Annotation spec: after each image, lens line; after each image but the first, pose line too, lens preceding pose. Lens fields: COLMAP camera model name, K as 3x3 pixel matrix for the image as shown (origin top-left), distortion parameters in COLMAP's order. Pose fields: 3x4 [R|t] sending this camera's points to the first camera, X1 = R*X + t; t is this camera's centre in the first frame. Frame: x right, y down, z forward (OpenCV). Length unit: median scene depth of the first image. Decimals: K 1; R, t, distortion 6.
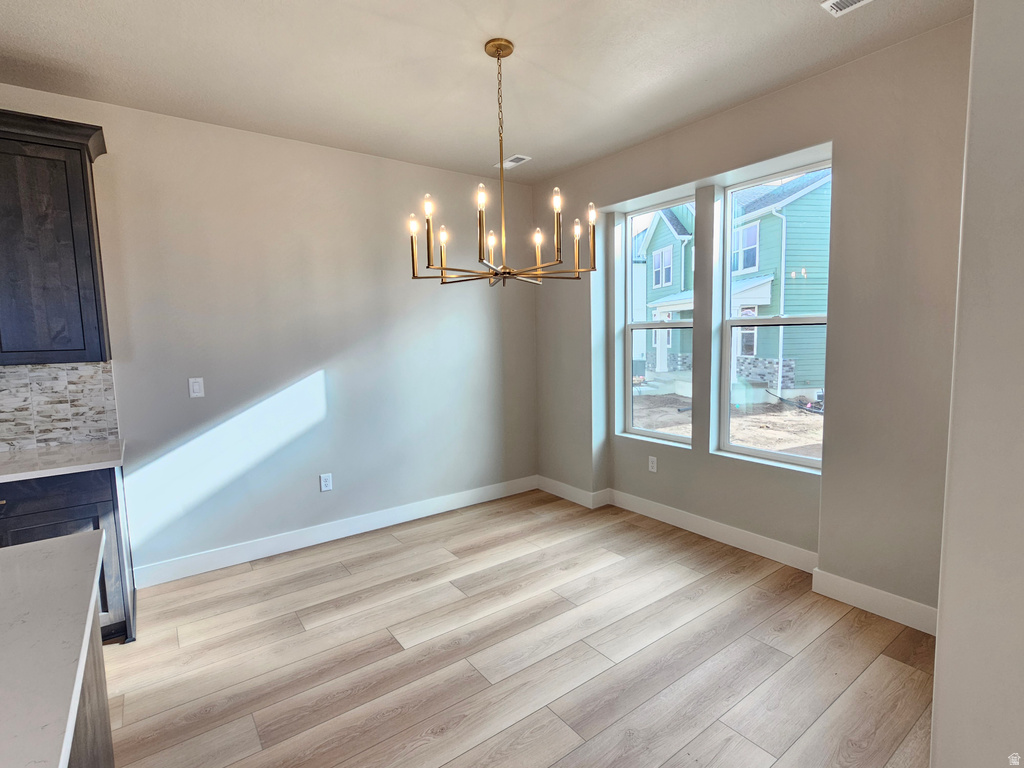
lens RADIAL K [[504.0, 0, 517.1], [0, 504.0, 384.8], [0, 0, 1]] dist [-0.004992, 0.001185]
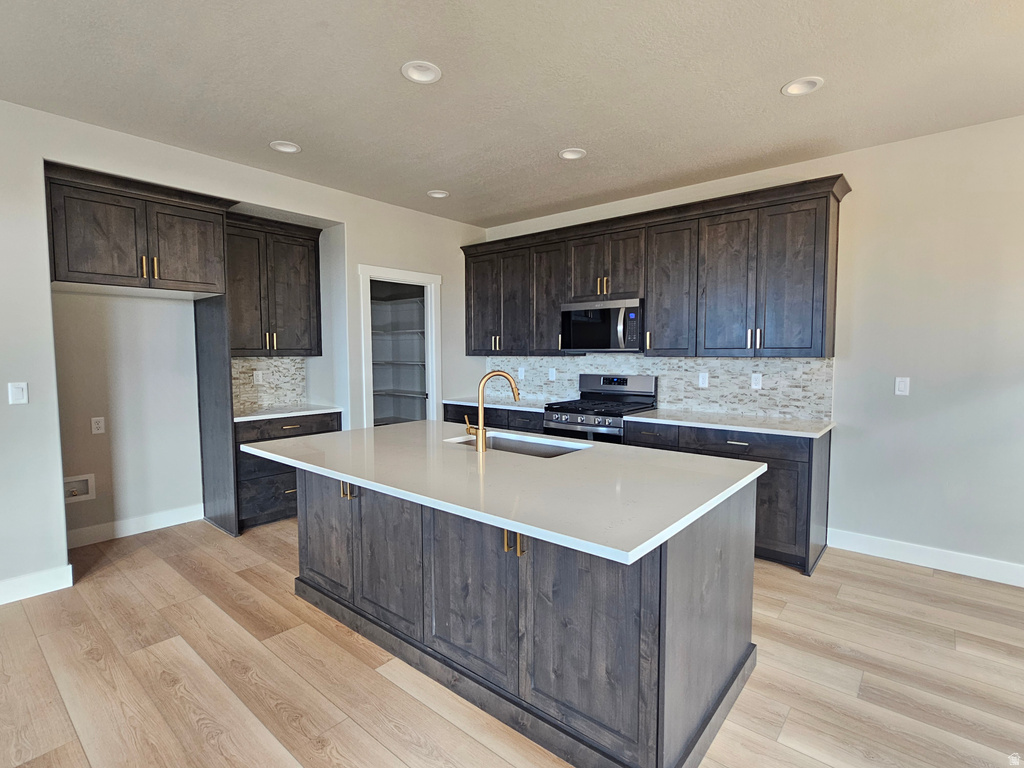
lens RADIAL K [[504.0, 0, 530.1], [0, 504.0, 385.1], [0, 0, 1]] dist [-0.004992, 0.001185]
pose [[0.245113, 0.085026, -0.965759, 0.230659], [-0.099624, 0.993082, 0.062147, 0.017408], [0.964362, 0.080980, 0.251888, -0.038302]]
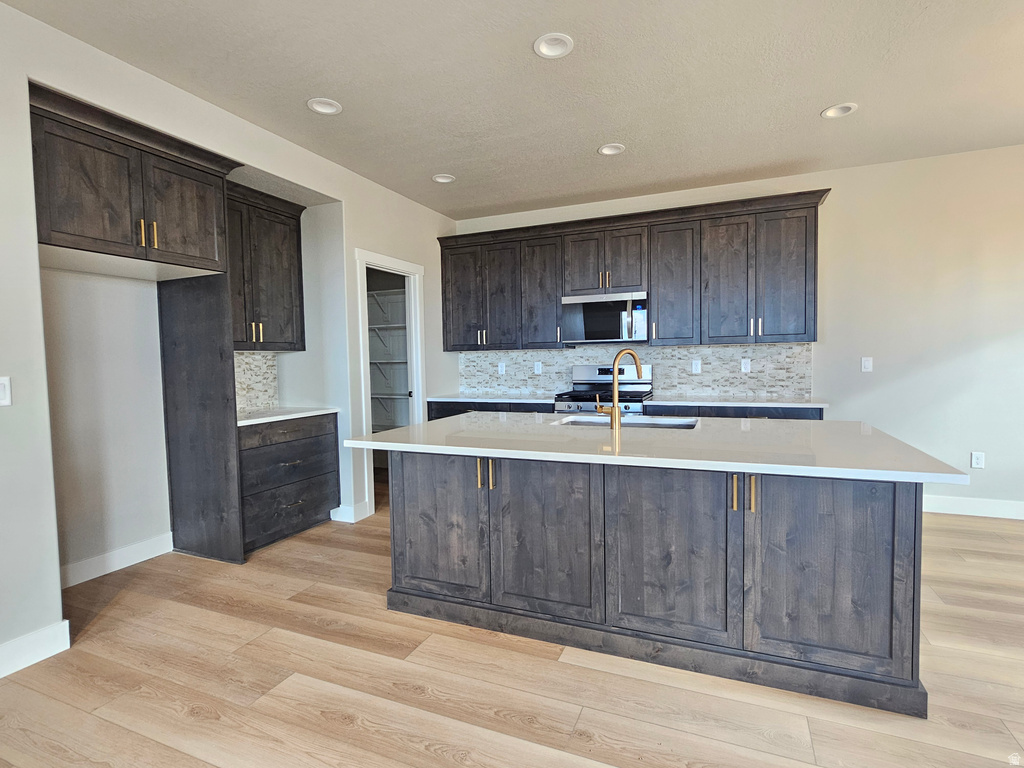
lens RADIAL K [[504.0, 0, 532.0], [0, 504.0, 384.0], [0, 0, 1]] dist [-0.004992, 0.001185]
pose [[0.519926, 0.055454, -0.852410, 0.038291], [-0.077087, 0.996865, 0.017832, 0.114925], [0.850726, 0.056438, 0.522570, -0.496511]]
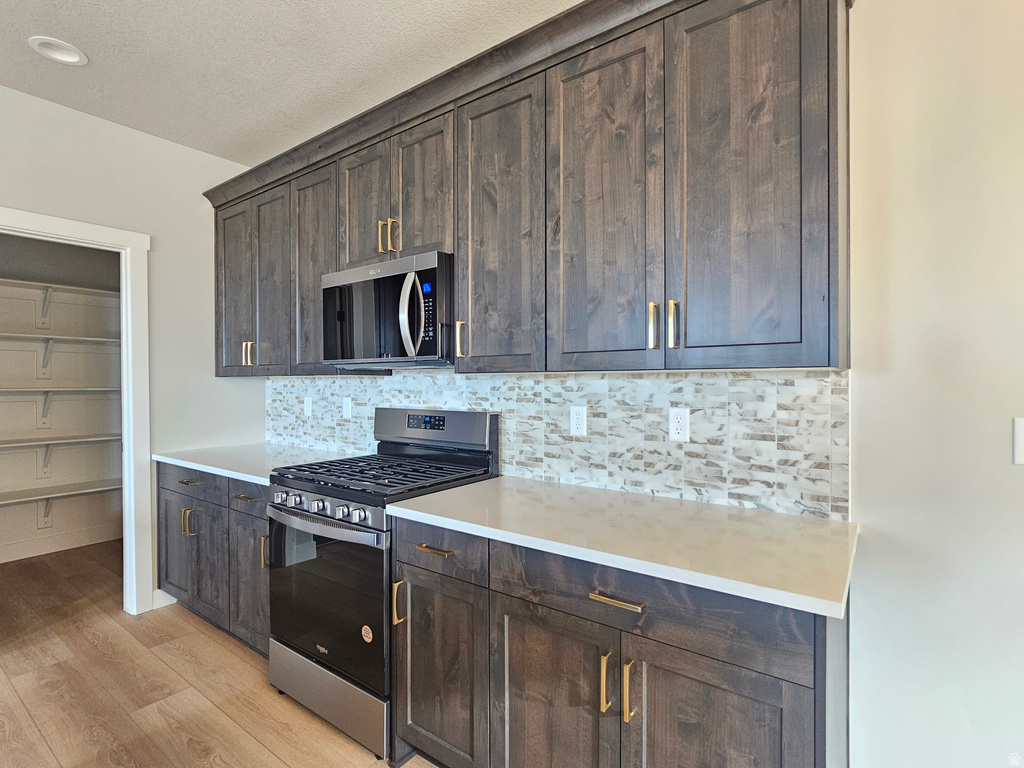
lens RADIAL K [[504.0, 0, 528.6], [0, 504.0, 383.8], [0, 0, 1]] dist [-0.004992, 0.001185]
pose [[0.303821, 0.025472, -0.952388, -0.427893], [-0.099278, 0.995047, -0.005057, 0.001287], [0.947542, 0.096087, 0.304845, 0.548719]]
